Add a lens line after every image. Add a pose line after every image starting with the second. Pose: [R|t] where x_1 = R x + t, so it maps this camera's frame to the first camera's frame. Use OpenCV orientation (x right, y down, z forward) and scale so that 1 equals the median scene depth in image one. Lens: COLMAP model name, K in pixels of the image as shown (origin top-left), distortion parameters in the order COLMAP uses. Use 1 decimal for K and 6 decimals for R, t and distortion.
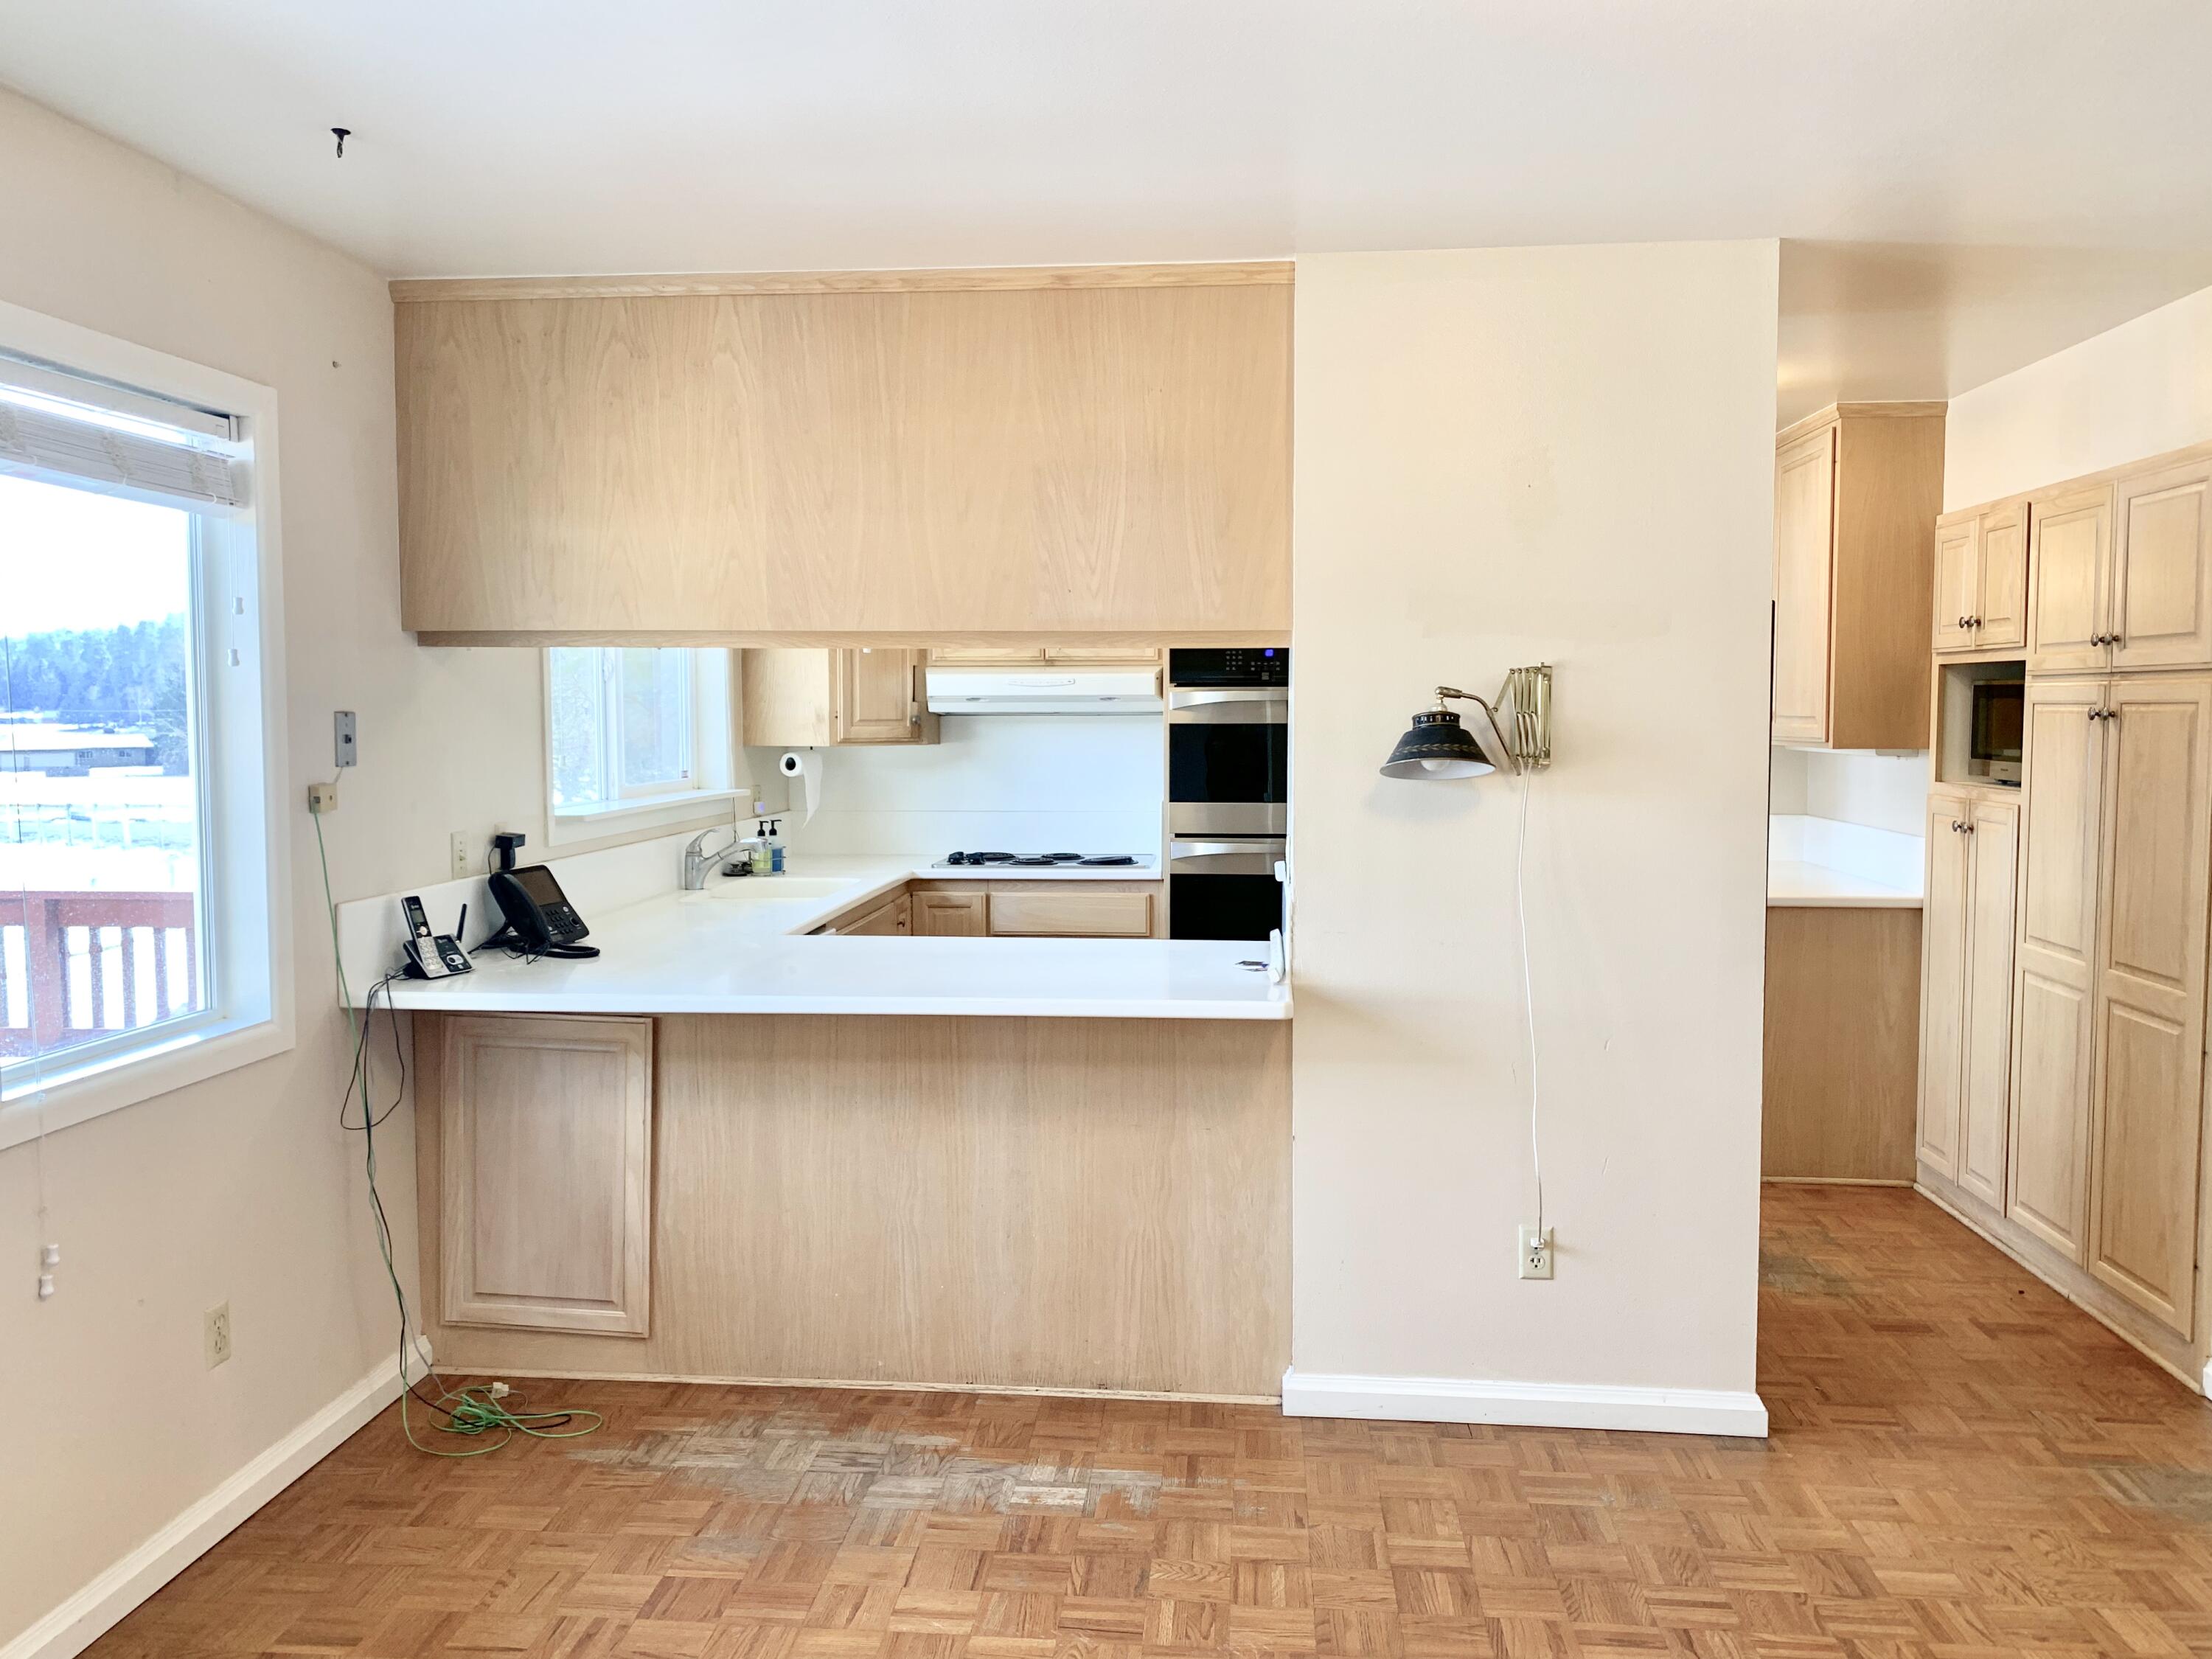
lens RADIAL K [[1707.8, 0, 1108.2], [0, 1707.8, 813.7], [0, 0, 1]] dist [0.007896, 0.002831]
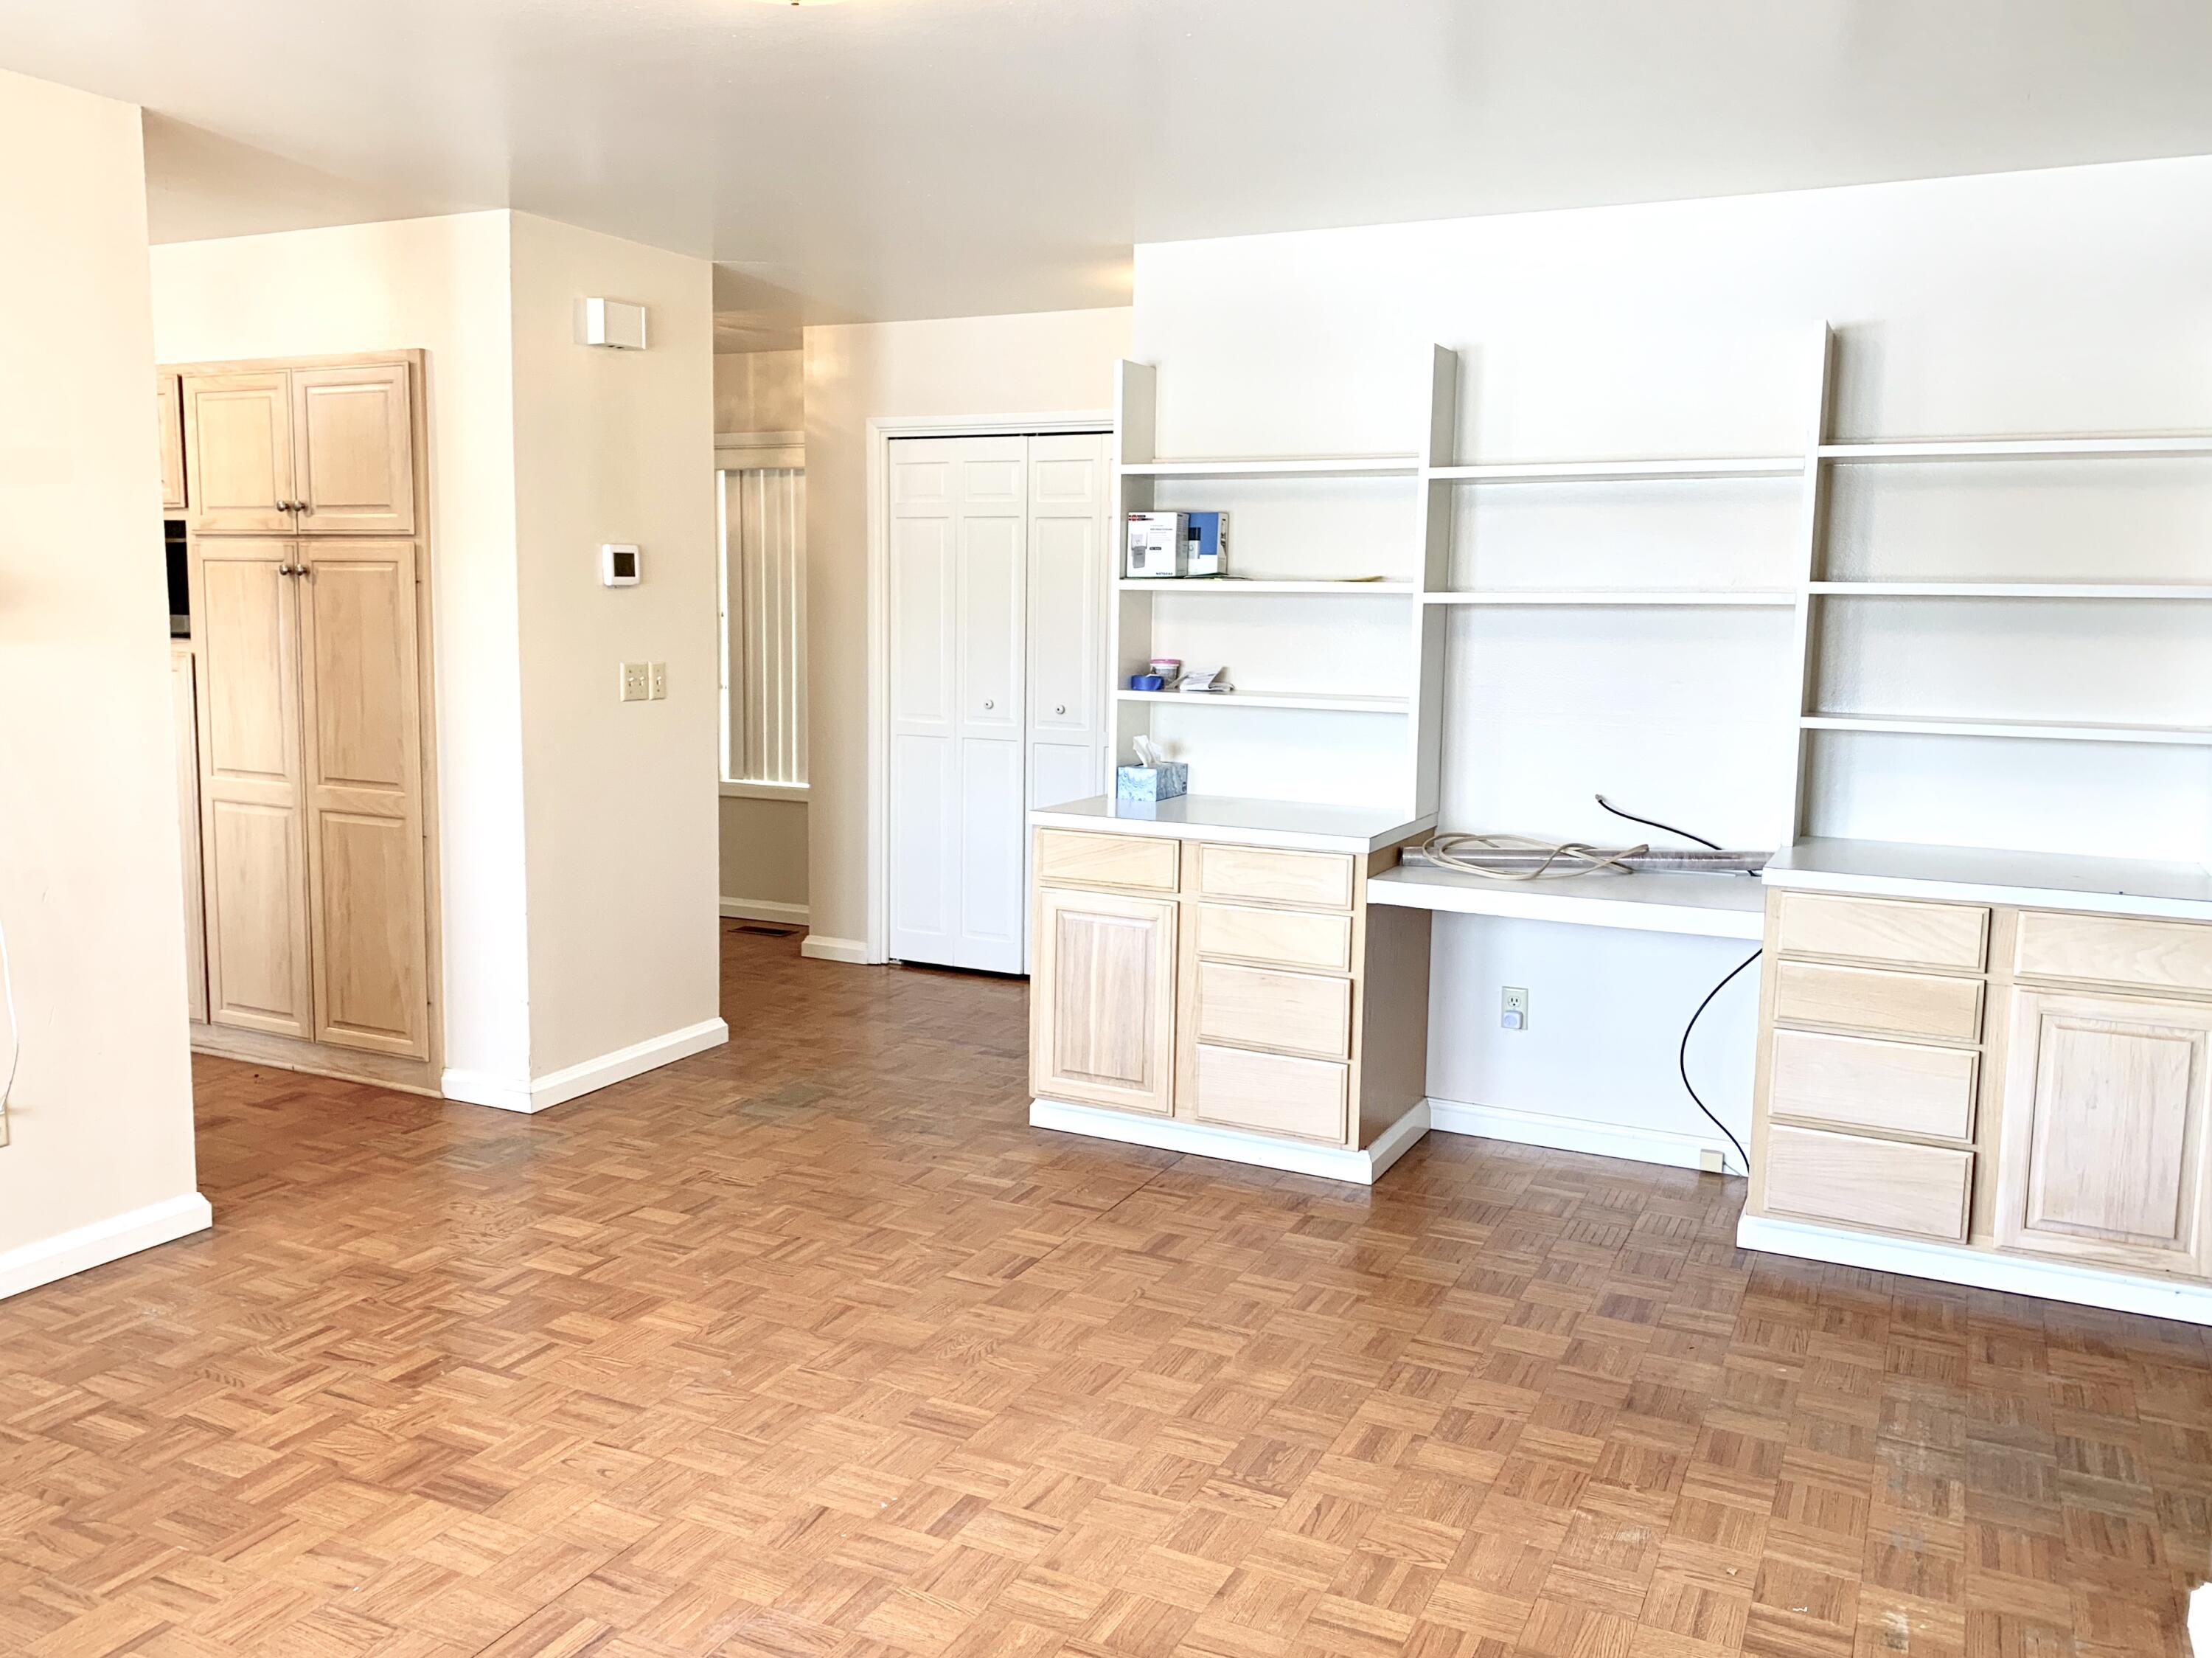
lens RADIAL K [[1708.0, 0, 1107.9], [0, 1708.0, 833.4], [0, 0, 1]] dist [0.007896, 0.002831]
pose [[0.367908, -0.128959, 0.920876, -0.388818], [0.044495, 0.991644, 0.121092, 0.004311], [-0.928797, -0.003576, 0.370572, 0.052634]]
